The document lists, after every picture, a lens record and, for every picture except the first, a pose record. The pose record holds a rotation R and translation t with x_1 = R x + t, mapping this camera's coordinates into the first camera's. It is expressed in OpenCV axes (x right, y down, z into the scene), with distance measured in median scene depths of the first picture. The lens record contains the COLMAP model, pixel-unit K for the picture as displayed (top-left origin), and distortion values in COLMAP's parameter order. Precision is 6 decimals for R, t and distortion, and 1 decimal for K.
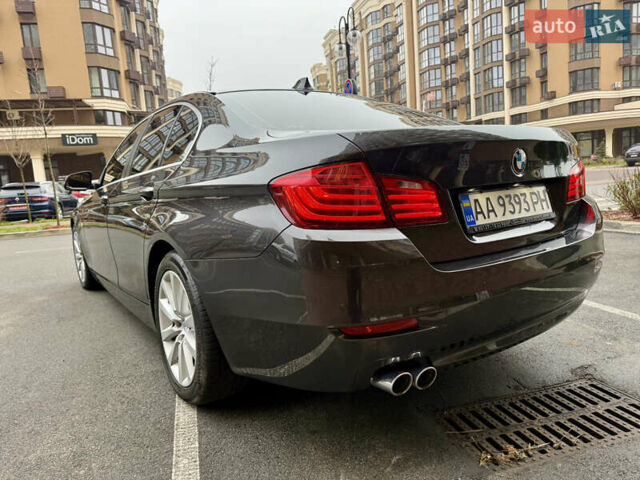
lens RADIAL K [[448.6, 0, 318.4], [0, 448.6, 241.9], [0, 0, 1]] dist [0.012611, -0.016997]
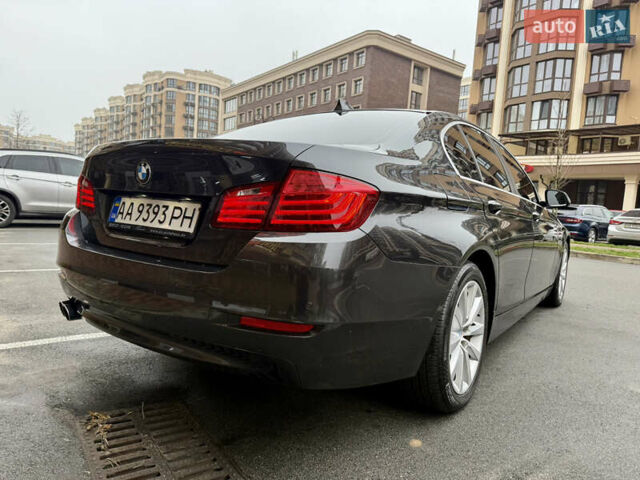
lens RADIAL K [[448.6, 0, 317.1], [0, 448.6, 236.7], [0, 0, 1]] dist [0.012611, -0.016997]
pose [[0.333770, 0.148643, -0.930861, 1.233305], [-0.209427, 0.974503, 0.080519, -0.156267], [0.919096, 0.168073, 0.356390, 0.786692]]
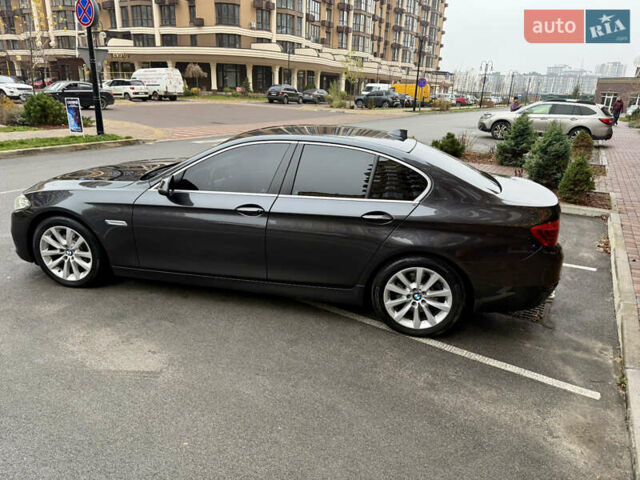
lens RADIAL K [[448.6, 0, 319.9], [0, 448.6, 236.6], [0, 0, 1]] dist [0.012611, -0.016997]
pose [[0.736287, -0.104300, 0.668582, -1.662671], [-0.004545, 0.987265, 0.159020, -0.310244], [-0.676654, -0.120123, 0.726437, 0.013049]]
